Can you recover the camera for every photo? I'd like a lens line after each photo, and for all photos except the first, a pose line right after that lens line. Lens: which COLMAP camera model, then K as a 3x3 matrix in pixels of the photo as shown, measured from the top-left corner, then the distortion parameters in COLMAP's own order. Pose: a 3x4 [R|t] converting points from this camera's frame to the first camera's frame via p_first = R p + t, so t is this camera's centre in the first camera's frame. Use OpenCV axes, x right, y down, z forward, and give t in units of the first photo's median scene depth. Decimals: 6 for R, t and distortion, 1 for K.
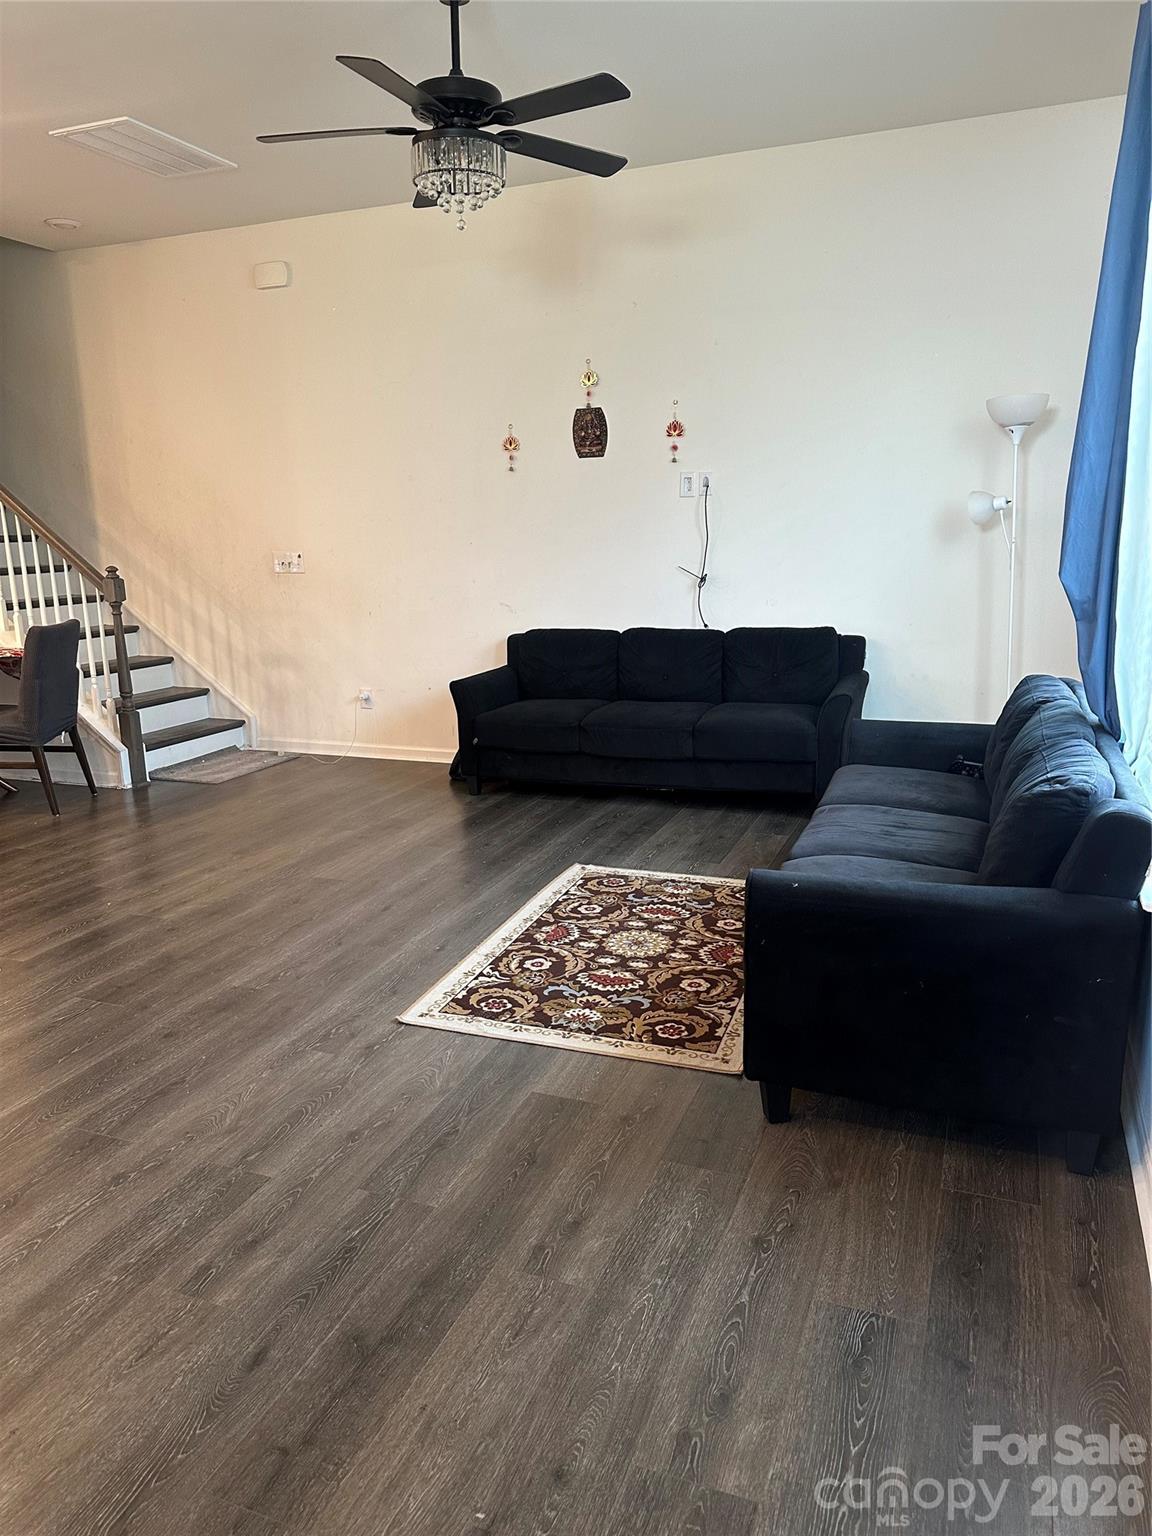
lens RADIAL K [[1071.6, 0, 569.2], [0, 1071.6, 774.4], [0, 0, 1]] dist [0.120698, -0.204846]
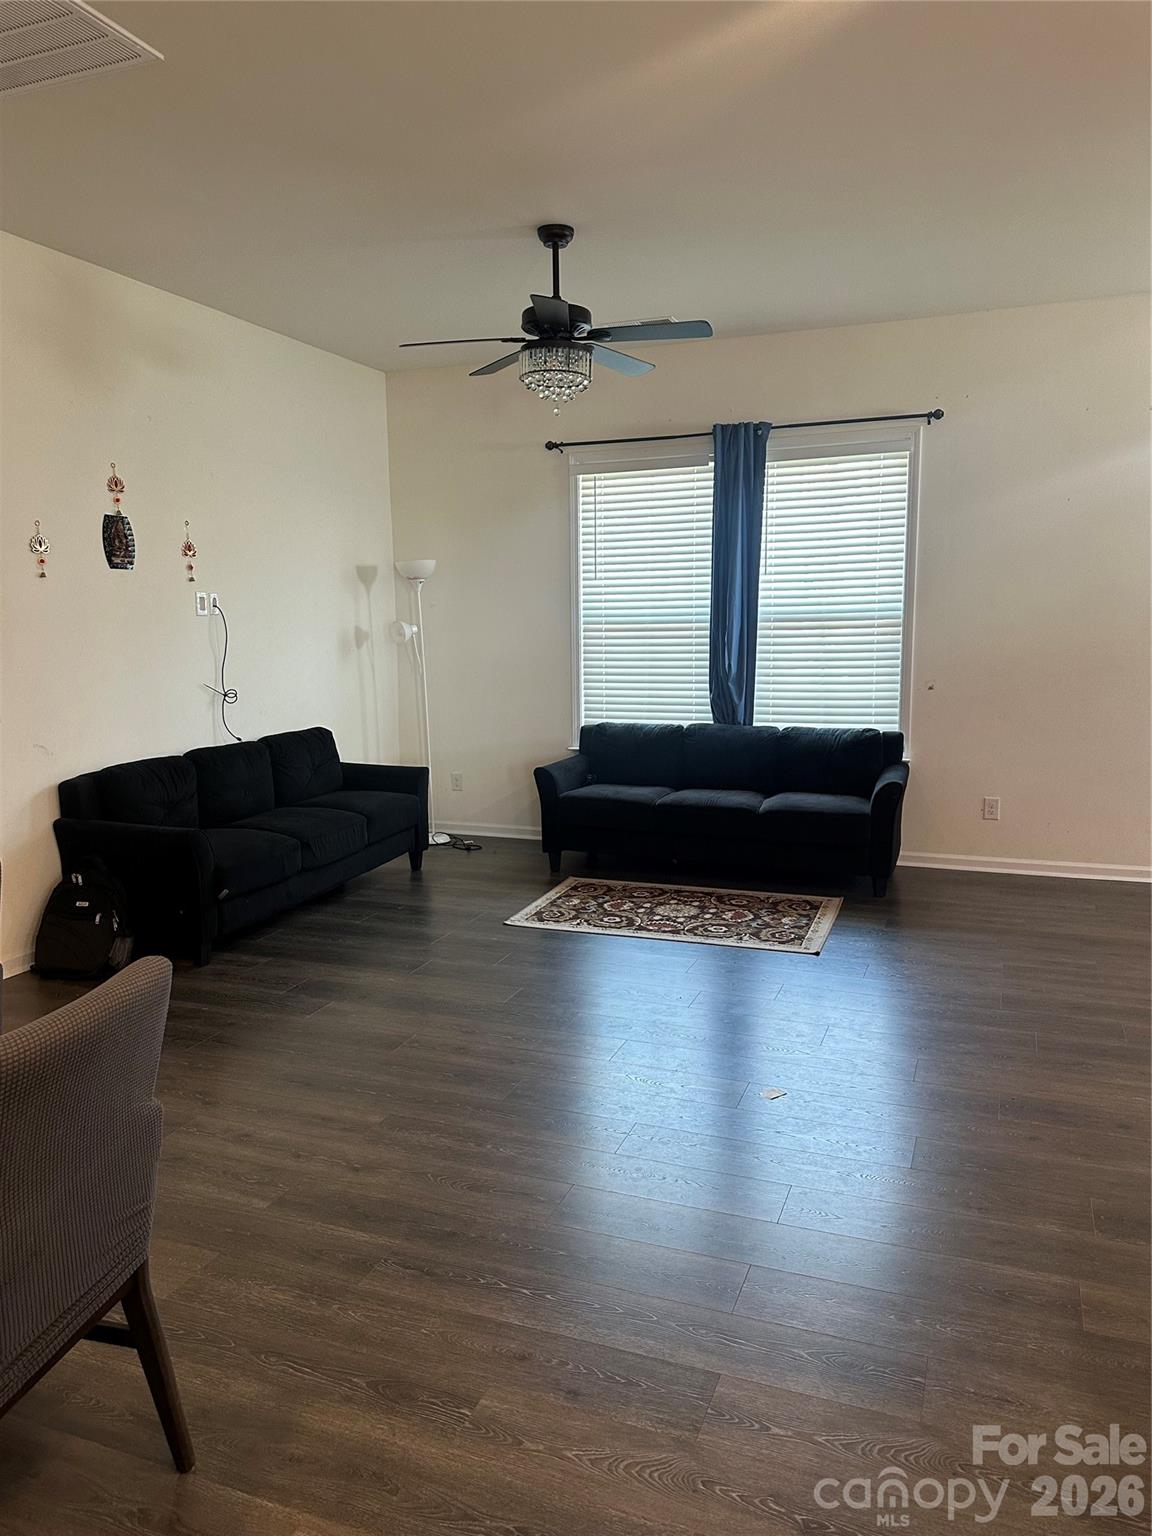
lens RADIAL K [[1078.0, 0, 568.4], [0, 1078.0, 771.7], [0, 0, 1]] dist [0.118557, -0.250180]
pose [[0.001829, -0.121988, 0.992530, -1.267348], [0.237952, 0.964076, 0.118053, -0.219320], [-0.971275, 0.235958, 0.030790, 0.944780]]
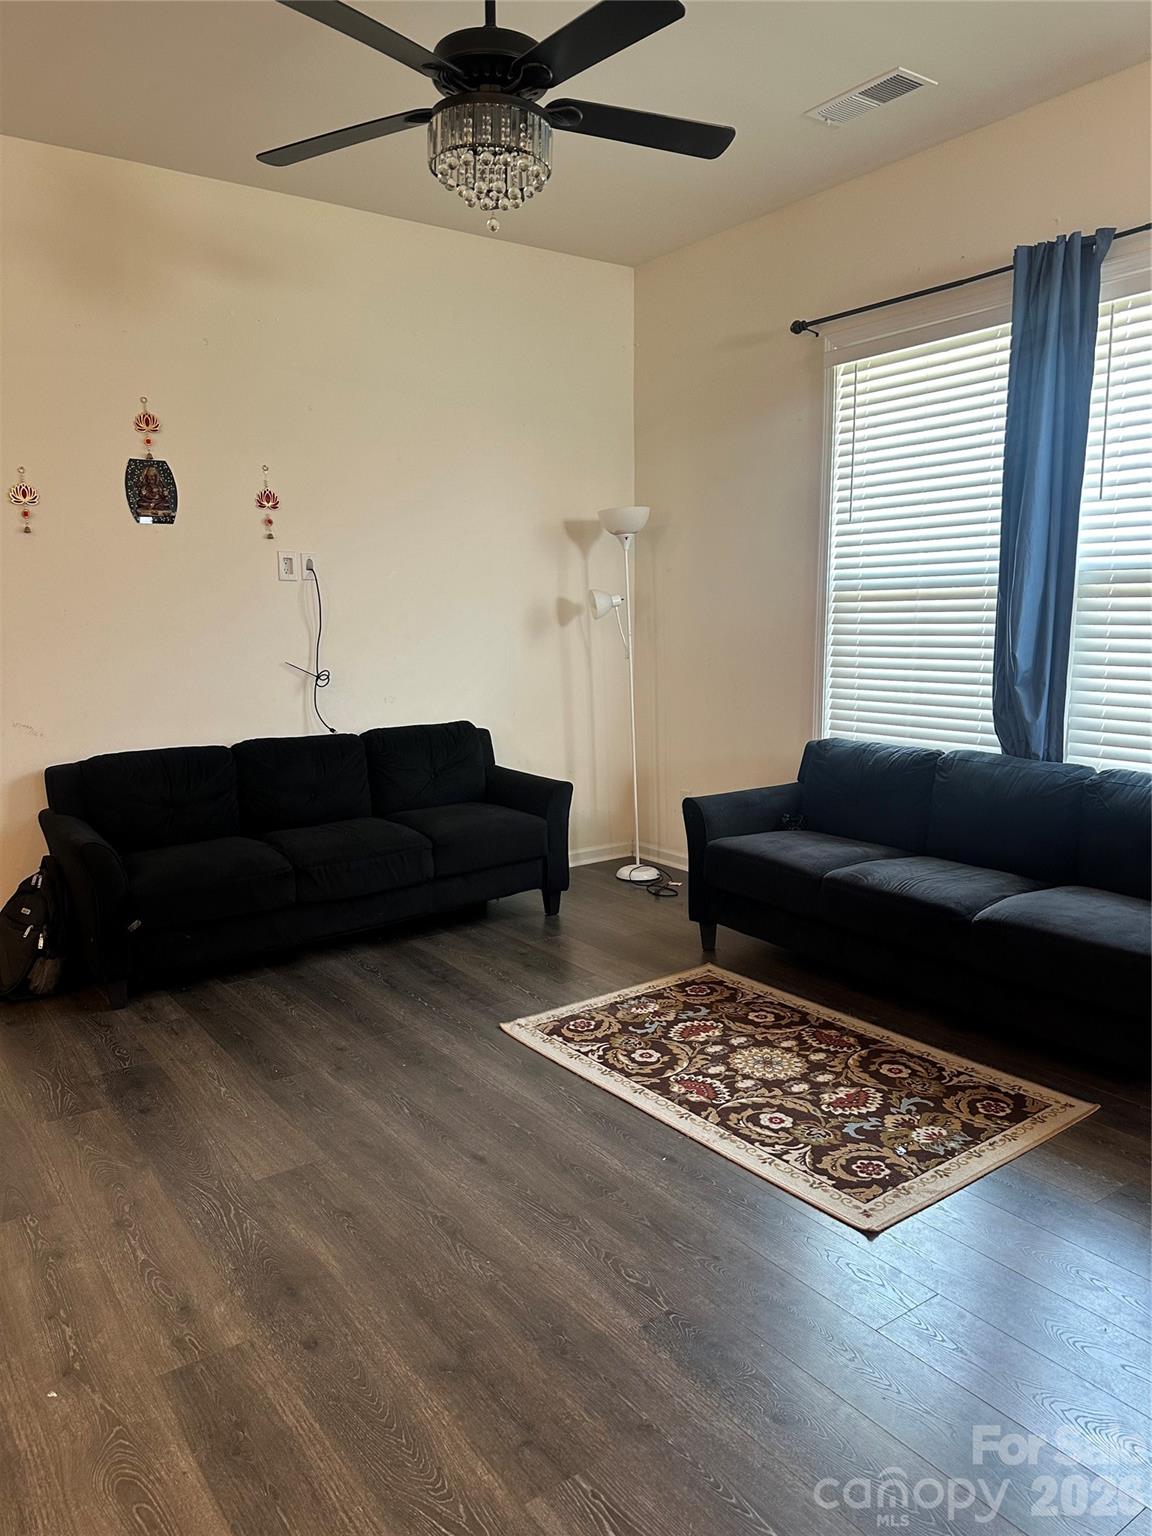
lens RADIAL K [[1071.6, 0, 569.2], [0, 1071.6, 774.4], [0, 0, 1]] dist [0.120698, -0.204846]
pose [[0.547024, -0.114841, 0.829202, -0.674303], [0.189404, 0.981837, 0.011031, -0.109228], [-0.815408, 0.151020, 0.558840, 0.529835]]
